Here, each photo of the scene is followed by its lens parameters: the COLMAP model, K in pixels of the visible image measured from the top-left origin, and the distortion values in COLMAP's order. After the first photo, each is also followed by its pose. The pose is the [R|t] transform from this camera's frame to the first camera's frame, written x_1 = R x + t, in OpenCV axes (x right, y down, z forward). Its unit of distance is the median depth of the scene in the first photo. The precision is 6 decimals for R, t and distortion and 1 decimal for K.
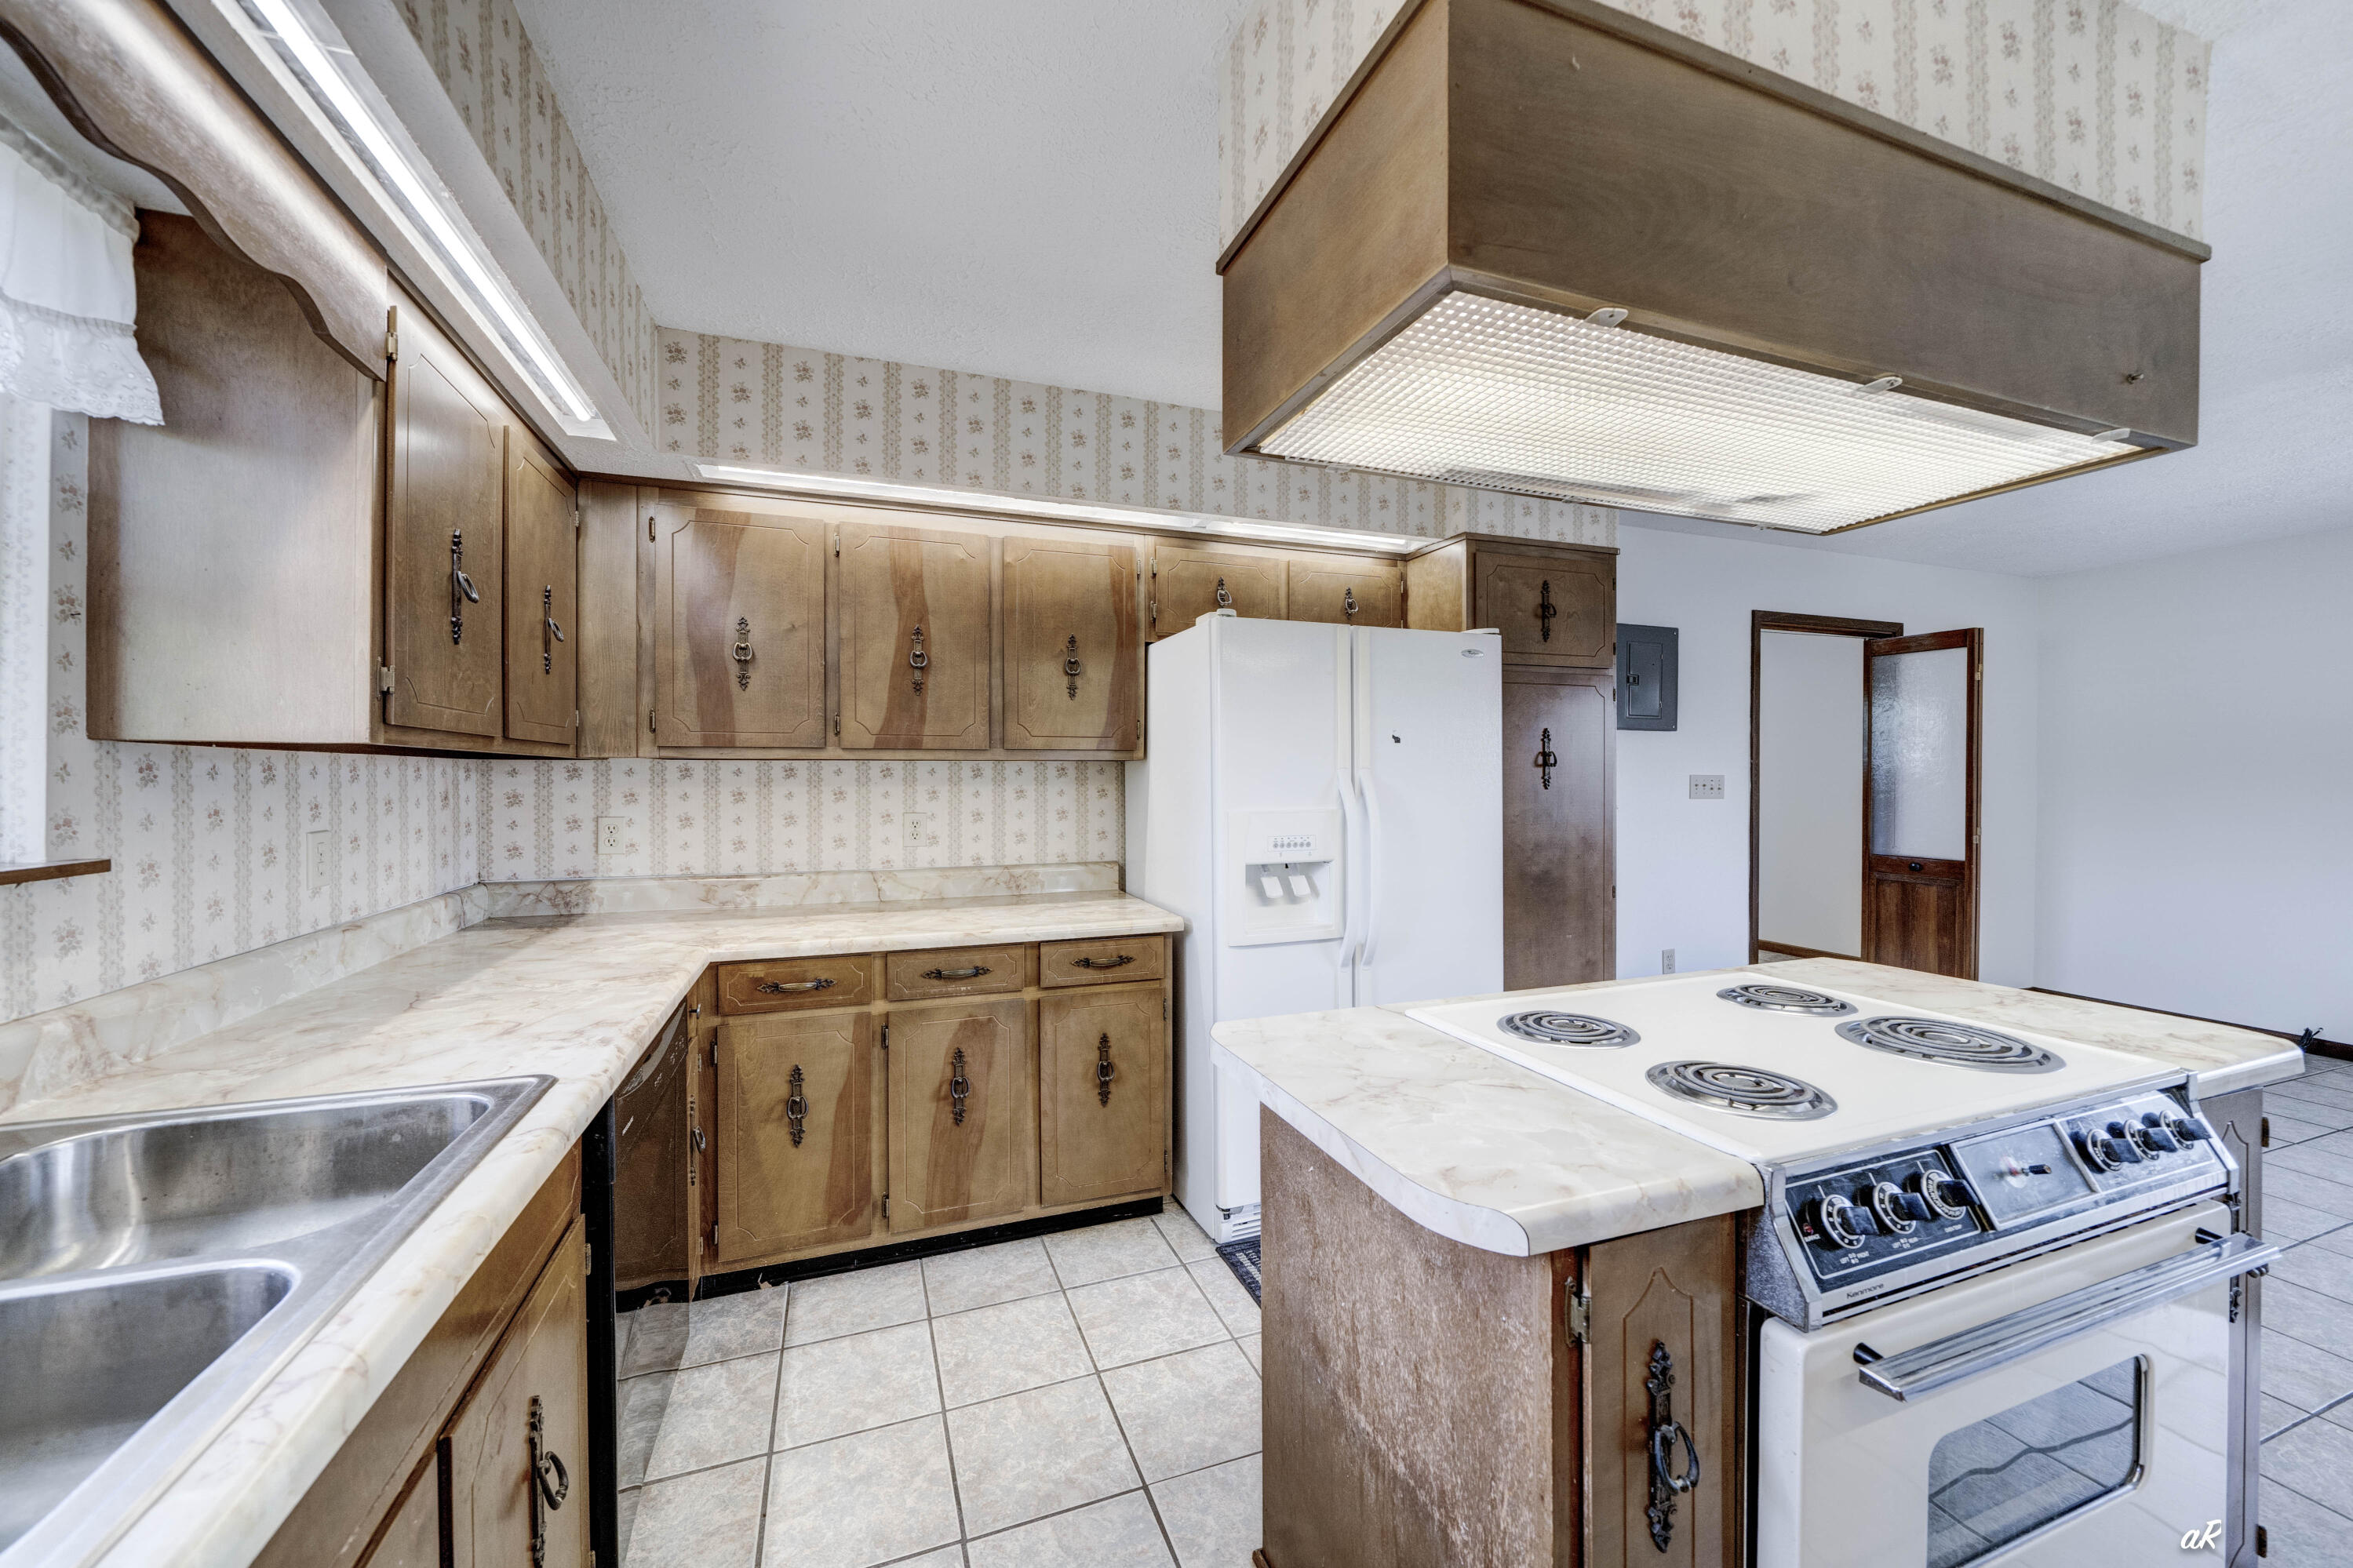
lens RADIAL K [[802.4, 0, 1225.6], [0, 802.4, 780.8], [0, 0, 1]] dist [-0.000077, -0.000055]
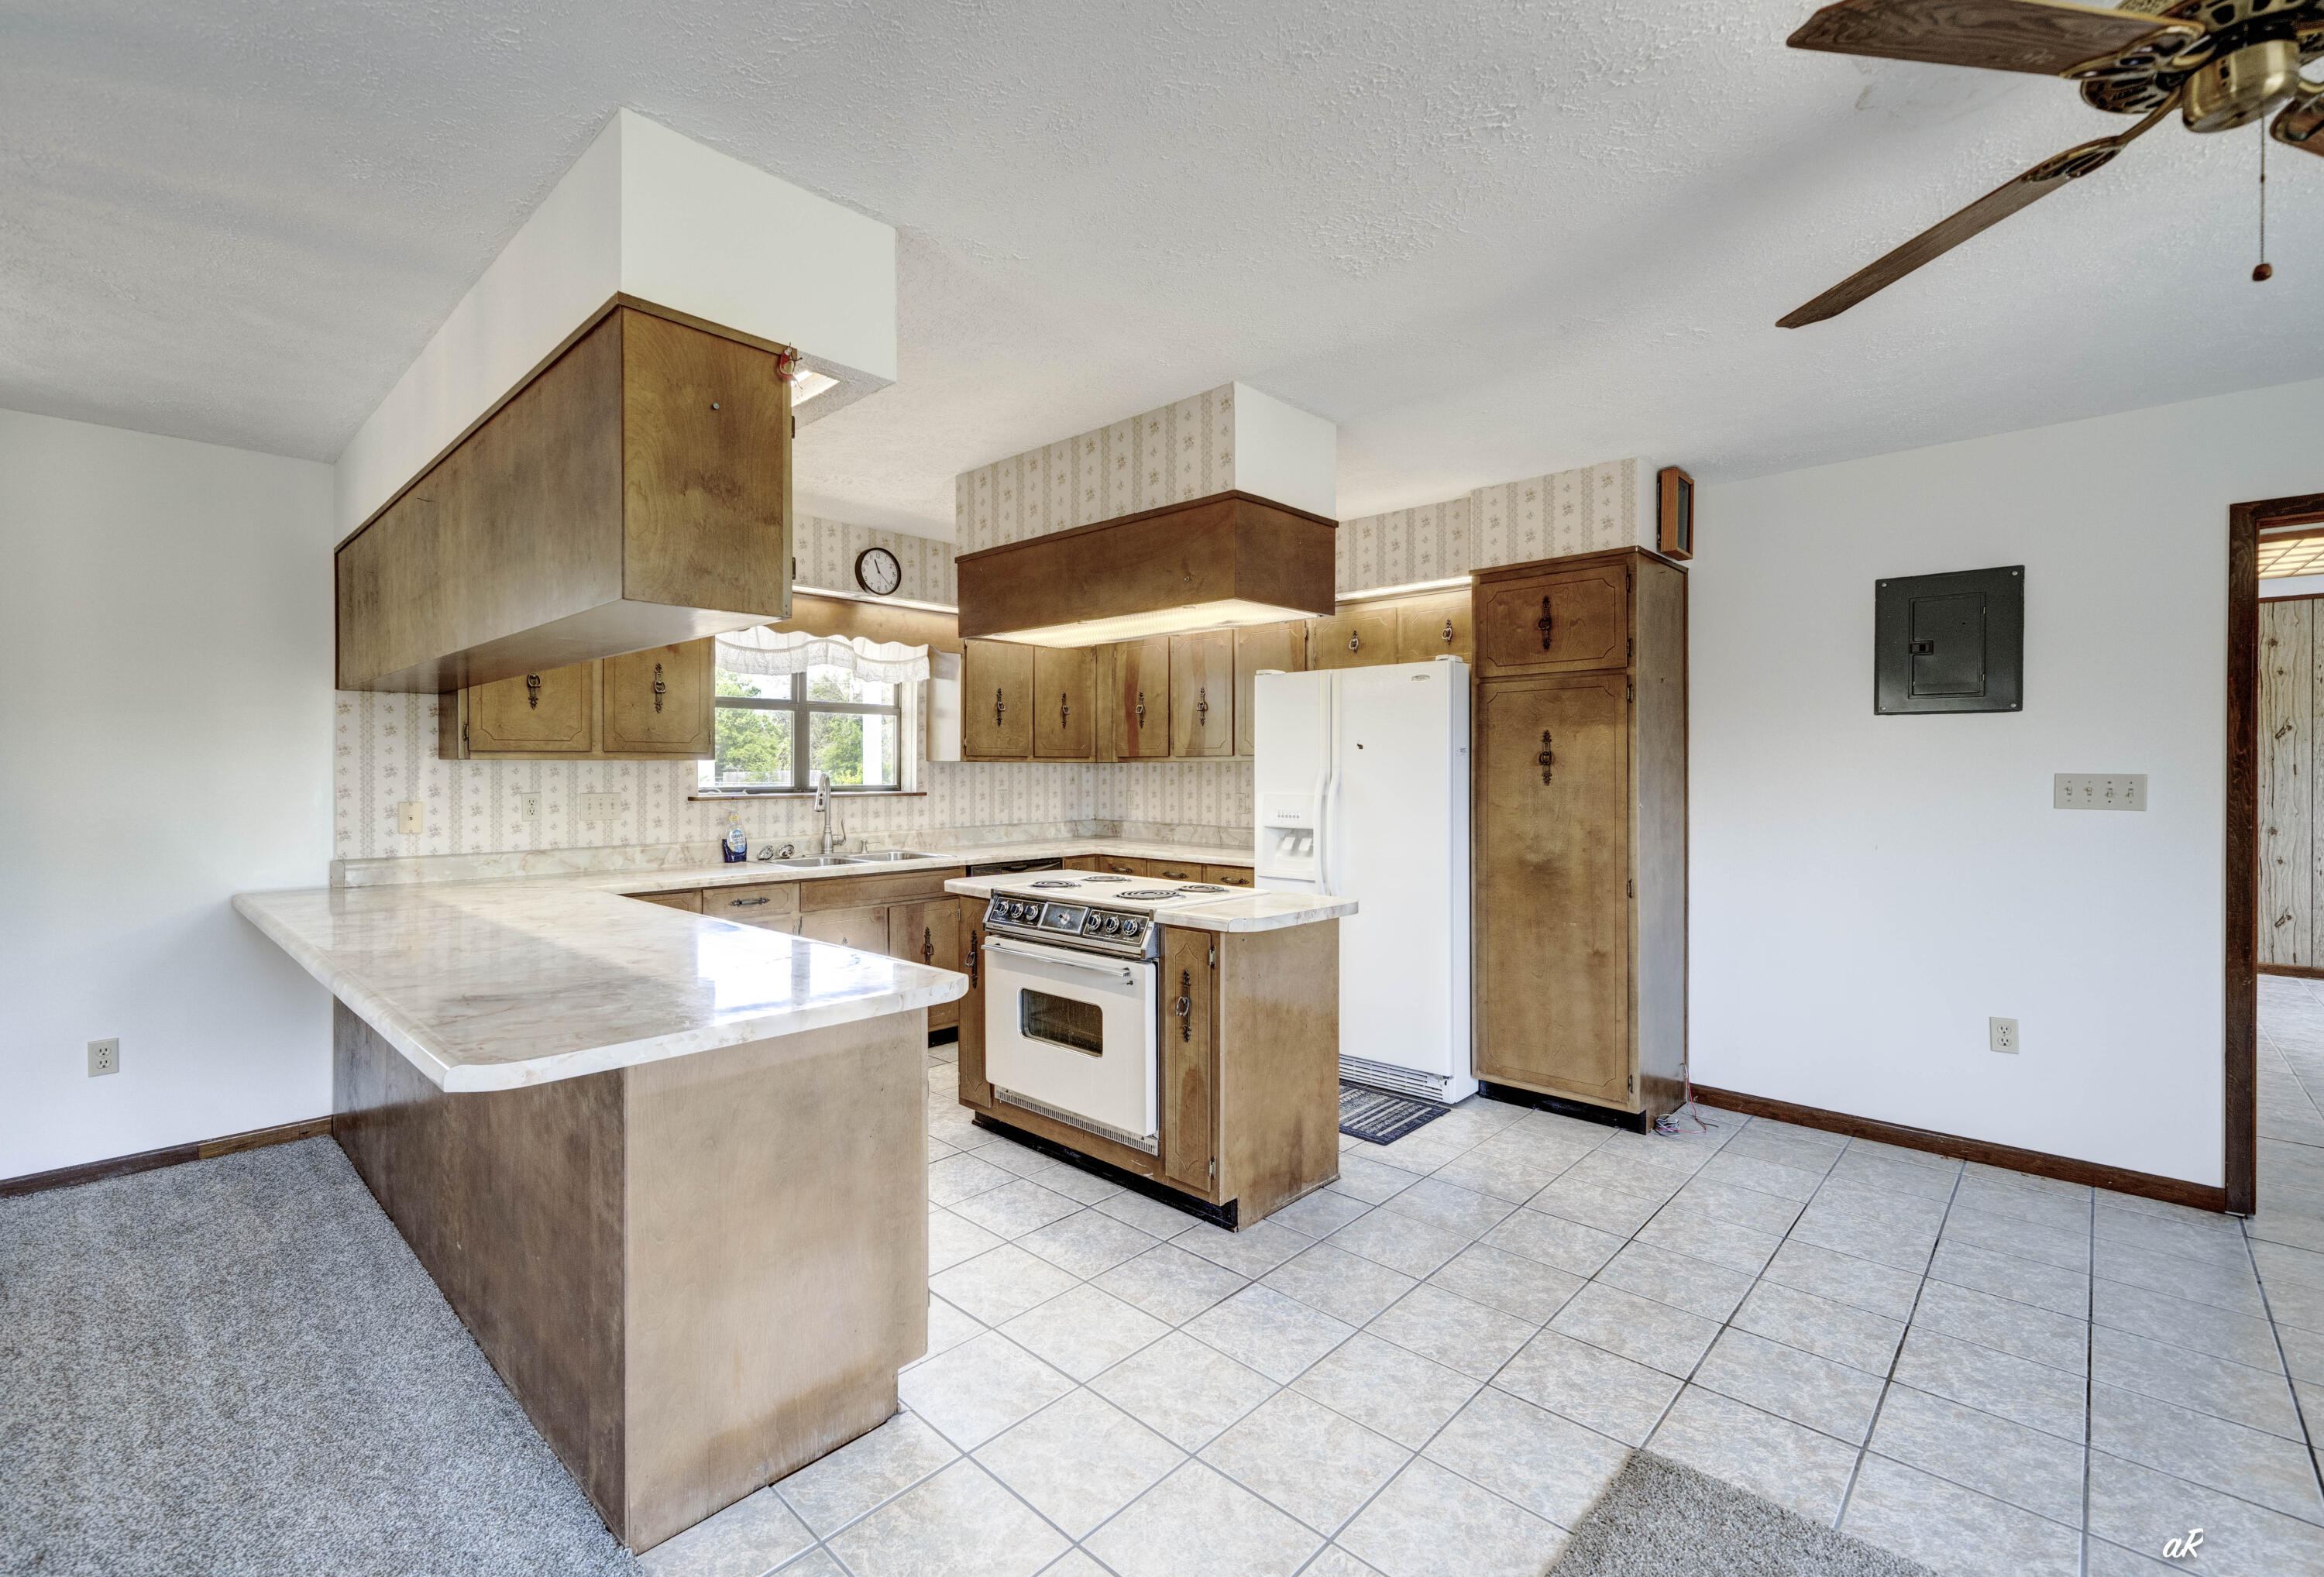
lens RADIAL K [[972.7, 0, 1169.5], [0, 972.7, 773.5], [0, 0, 1]] dist [0.001738, 0.000230]
pose [[0.481914, 0.006539, -0.876194, 1.647070], [-0.007040, 0.999969, 0.003591, -0.008998], [0.876190, 0.004438, 0.481945, -0.116209]]
